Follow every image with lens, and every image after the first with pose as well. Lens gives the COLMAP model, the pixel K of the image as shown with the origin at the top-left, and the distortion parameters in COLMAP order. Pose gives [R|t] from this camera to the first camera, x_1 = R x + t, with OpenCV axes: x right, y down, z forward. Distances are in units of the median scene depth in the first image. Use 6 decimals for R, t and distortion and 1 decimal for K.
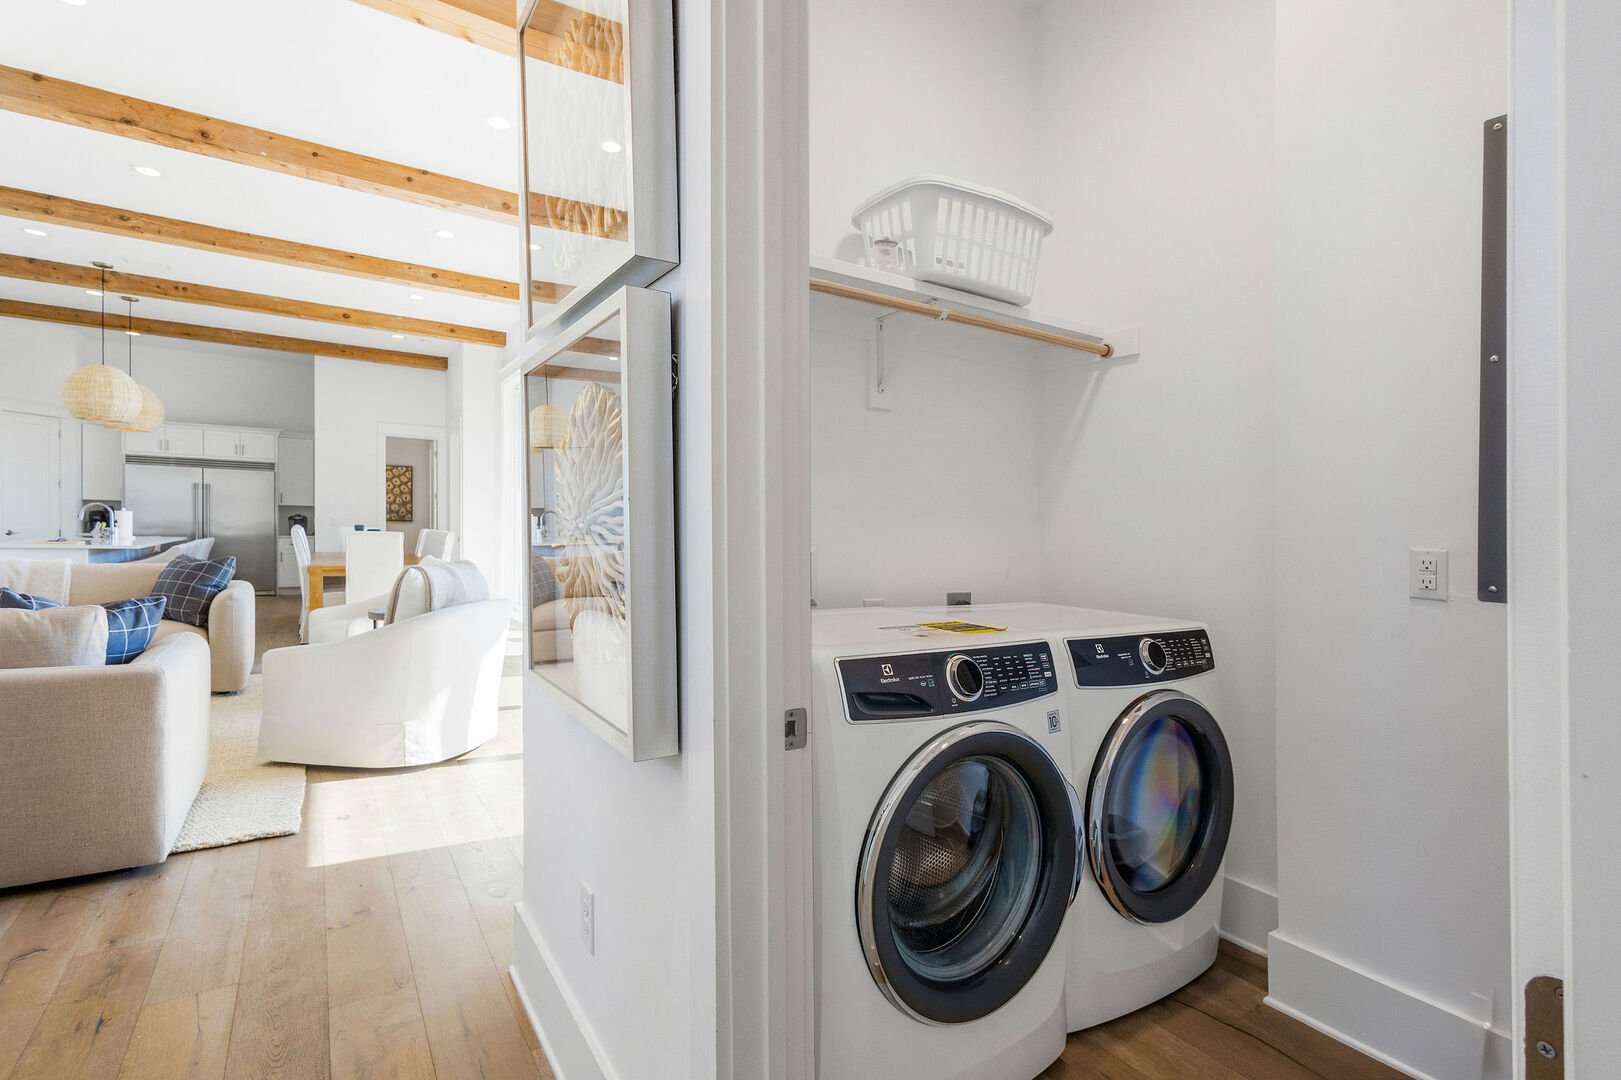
lens RADIAL K [[778.2, 0, 812.8], [0, 778.2, 556.1], [0, 0, 1]] dist [0.000499, -0.000020]
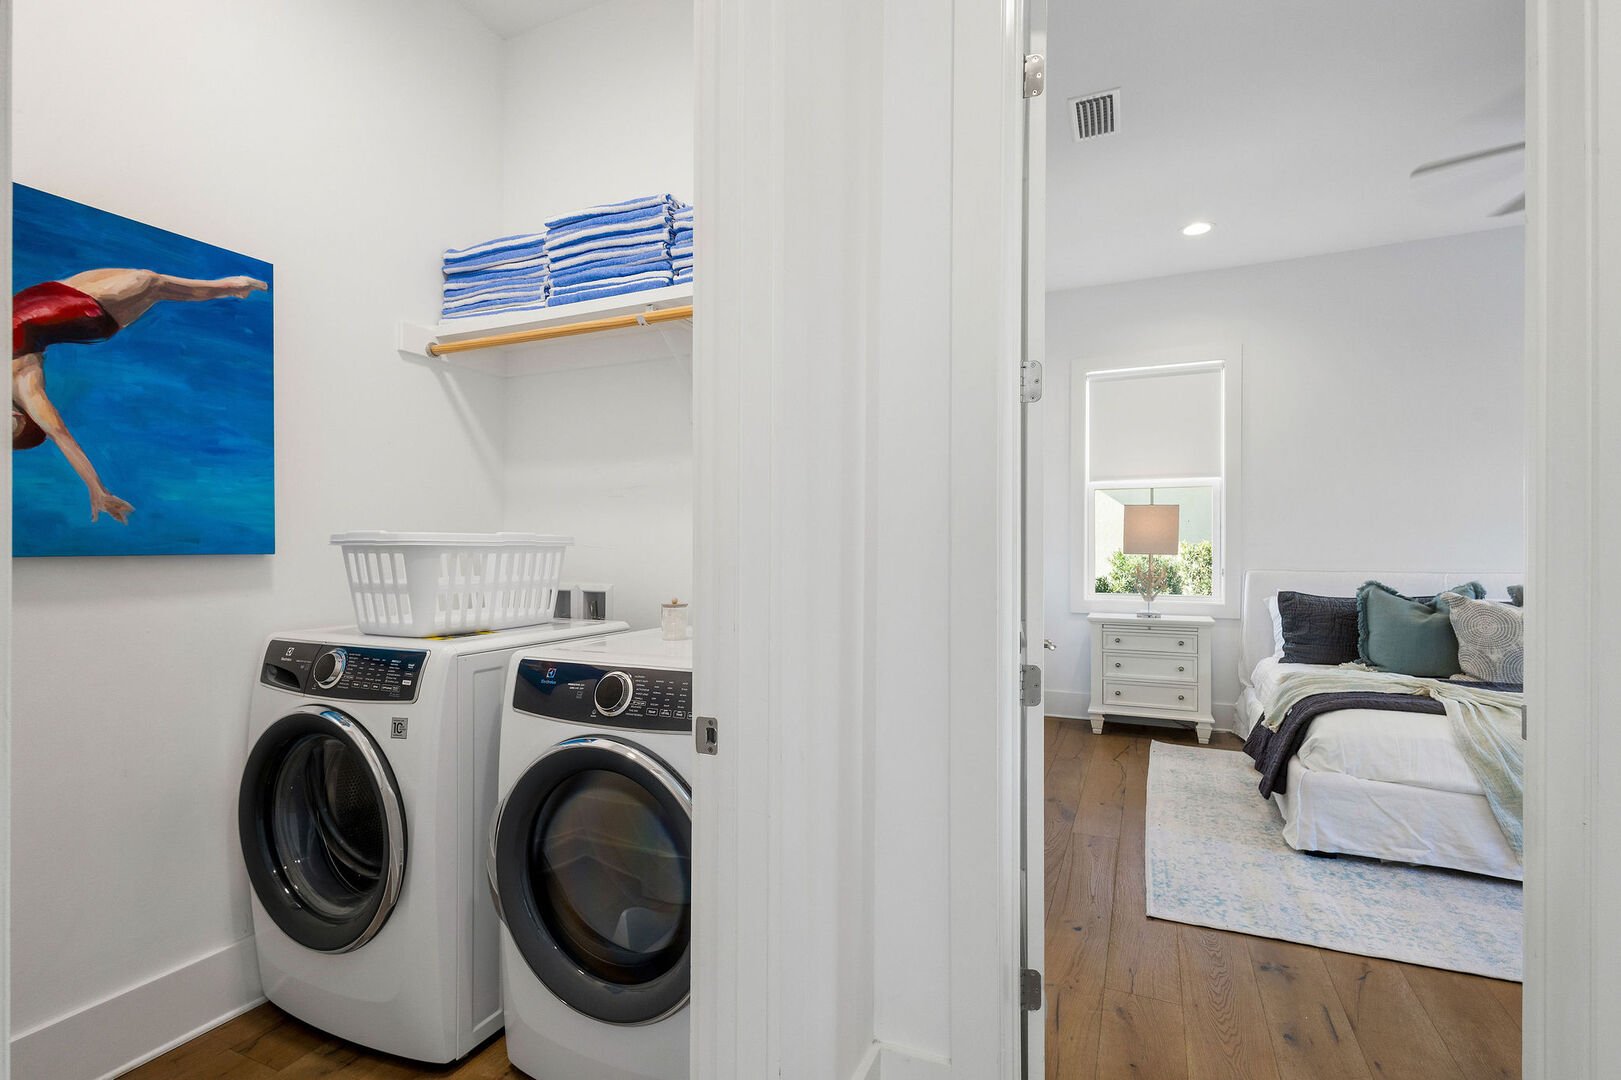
lens RADIAL K [[778.2, 0, 812.8], [0, 778.2, 556.1], [0, 0, 1]] dist [0.000499, -0.000020]
pose [[0.556977, 0.000776, -0.830528, 1.585217], [0.003084, 0.999991, 0.003003, -0.025150], [0.830523, -0.004234, 0.556969, 0.914503]]
